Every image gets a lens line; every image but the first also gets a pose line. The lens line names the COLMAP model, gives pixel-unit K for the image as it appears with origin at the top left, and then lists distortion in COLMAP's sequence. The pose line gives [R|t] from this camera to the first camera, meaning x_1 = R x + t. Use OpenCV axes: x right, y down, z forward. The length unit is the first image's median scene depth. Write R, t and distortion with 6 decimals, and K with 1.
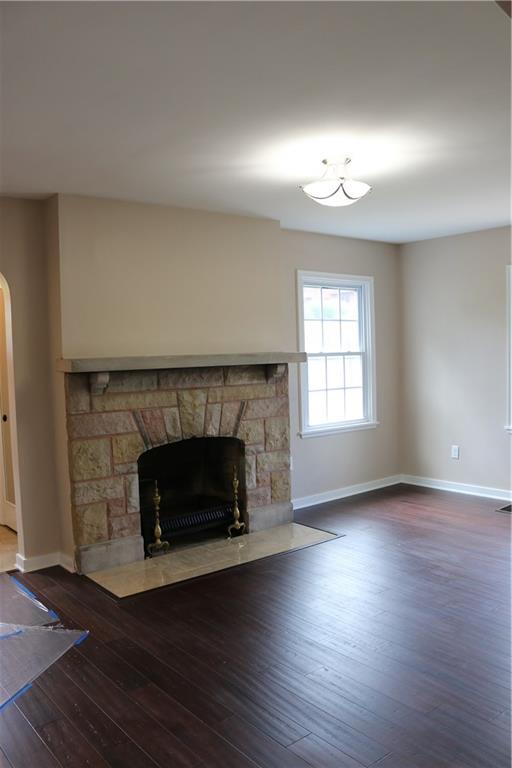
lens RADIAL K [[614.3, 0, 256.0], [0, 614.3, 384.0], [0, 0, 1]] dist [-0.144067, 0.002422]
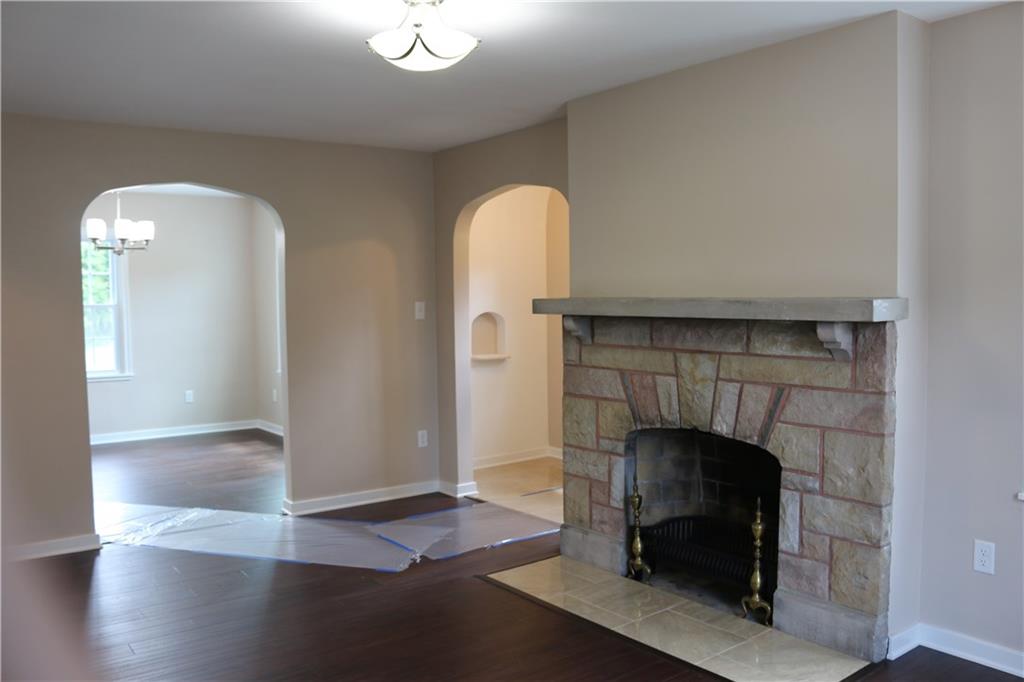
lens RADIAL K [[844.7, 0, 543.1], [0, 844.7, 343.3], [0, 0, 1]] dist [-0.157003, 0.112829]
pose [[0.003244, 0.085878, -0.996300, 0.751657], [-0.043501, 0.995375, 0.085656, -0.067669], [0.999048, 0.043062, 0.006965, 0.835386]]
